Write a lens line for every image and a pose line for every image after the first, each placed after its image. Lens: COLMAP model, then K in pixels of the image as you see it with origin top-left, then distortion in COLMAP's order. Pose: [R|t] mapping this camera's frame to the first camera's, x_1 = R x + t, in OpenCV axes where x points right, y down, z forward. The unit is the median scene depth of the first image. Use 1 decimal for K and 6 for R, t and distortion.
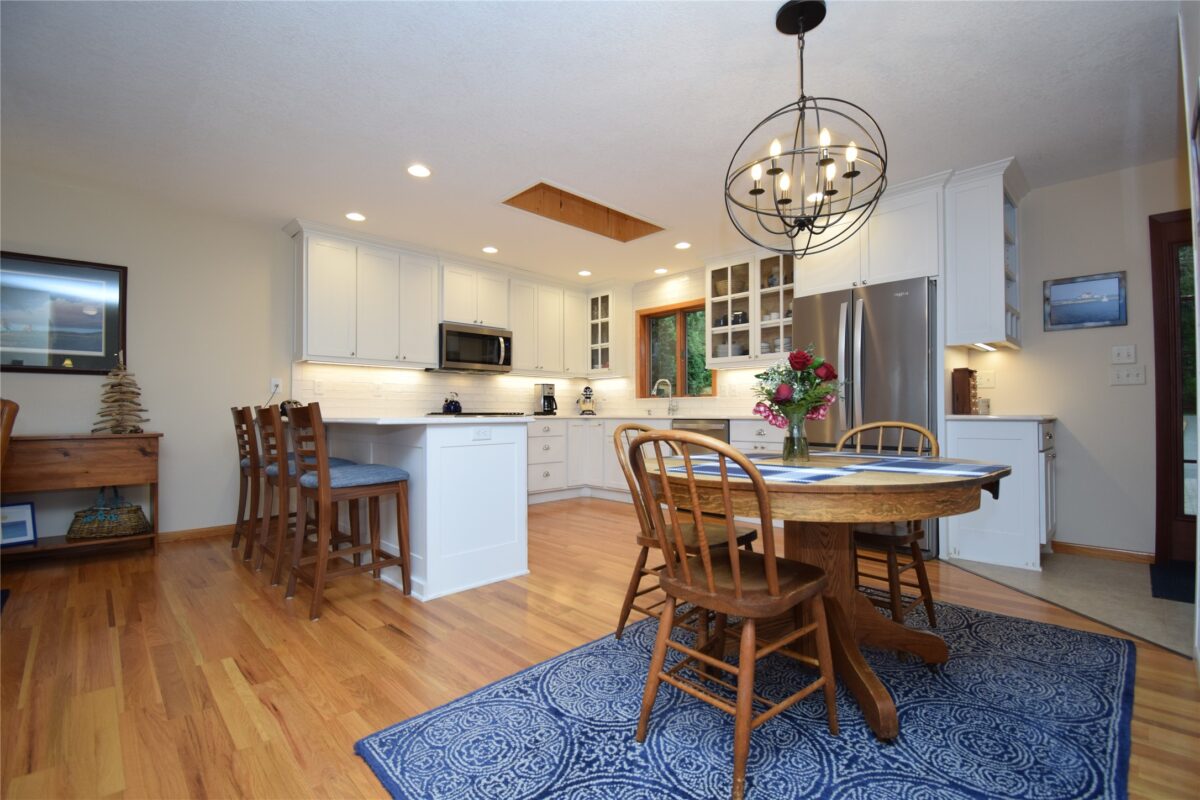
lens RADIAL K [[539.1, 0, 616.6], [0, 539.1, 406.4], [0, 0, 1]] dist [0.001296, -0.005794]
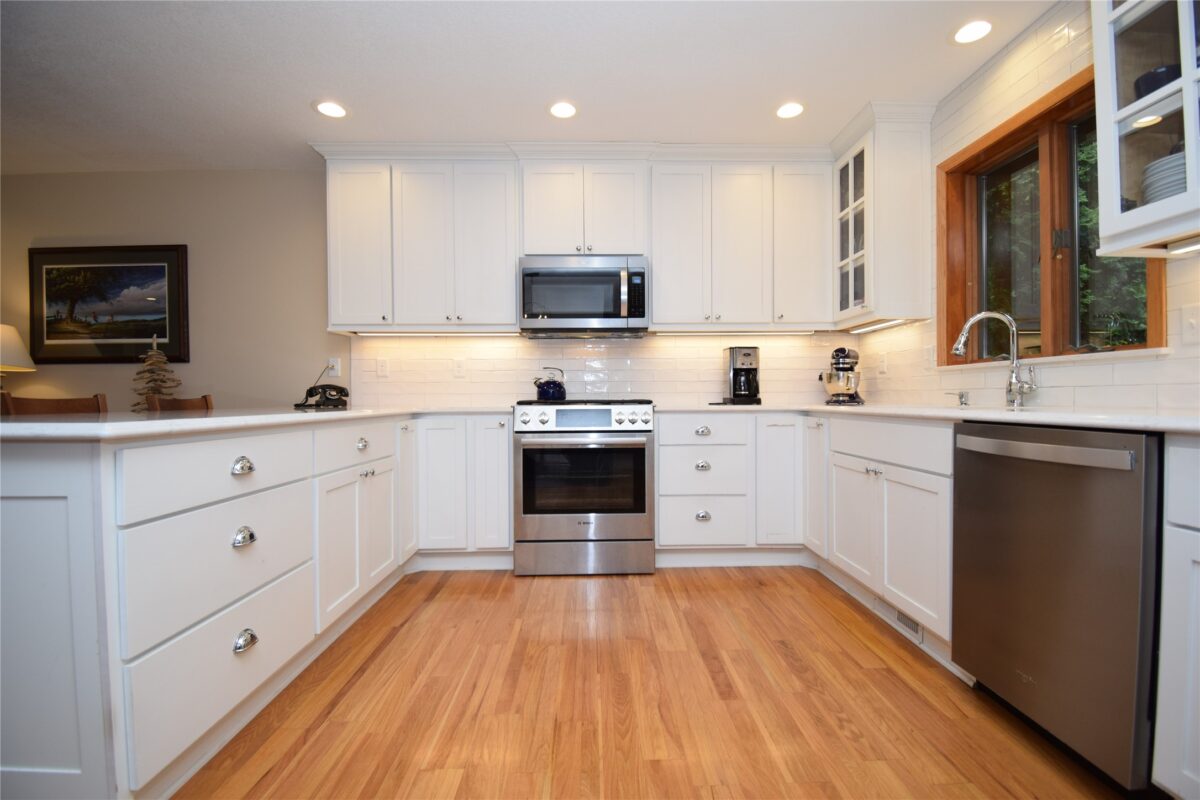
lens RADIAL K [[539.1, 0, 604.4], [0, 539.1, 399.1], [0, 0, 1]] dist [0.001296, -0.005794]
pose [[0.712238, -0.000070, -0.701938, 0.161613], [0.014088, 0.999800, 0.014195, 0.001776], [0.701797, -0.019999, 0.712097, 0.531407]]
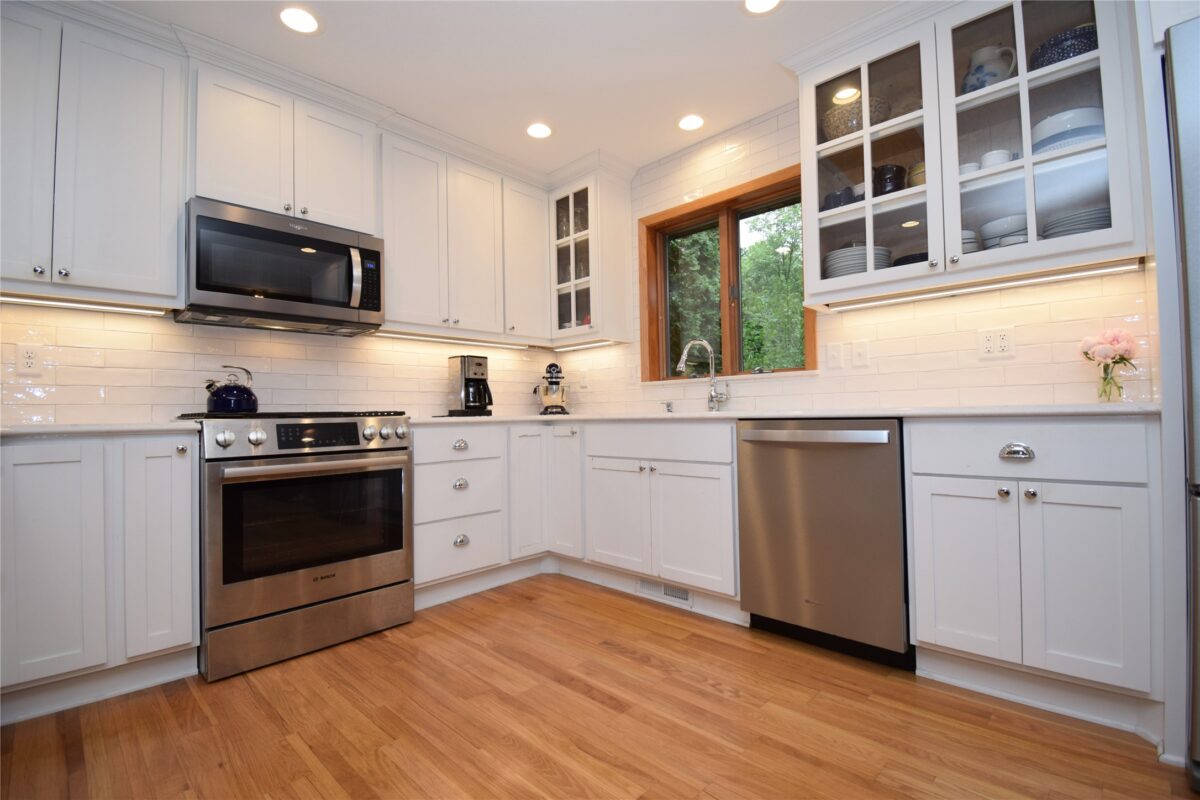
lens RADIAL K [[539.1, 0, 606.9], [0, 539.1, 402.3], [0, 0, 1]] dist [0.001296, -0.005794]
pose [[0.999762, -0.017637, 0.012838, -0.007045], [0.017772, 0.999787, -0.010485, 0.010890], [-0.012651, 0.010710, 0.999863, 0.499097]]
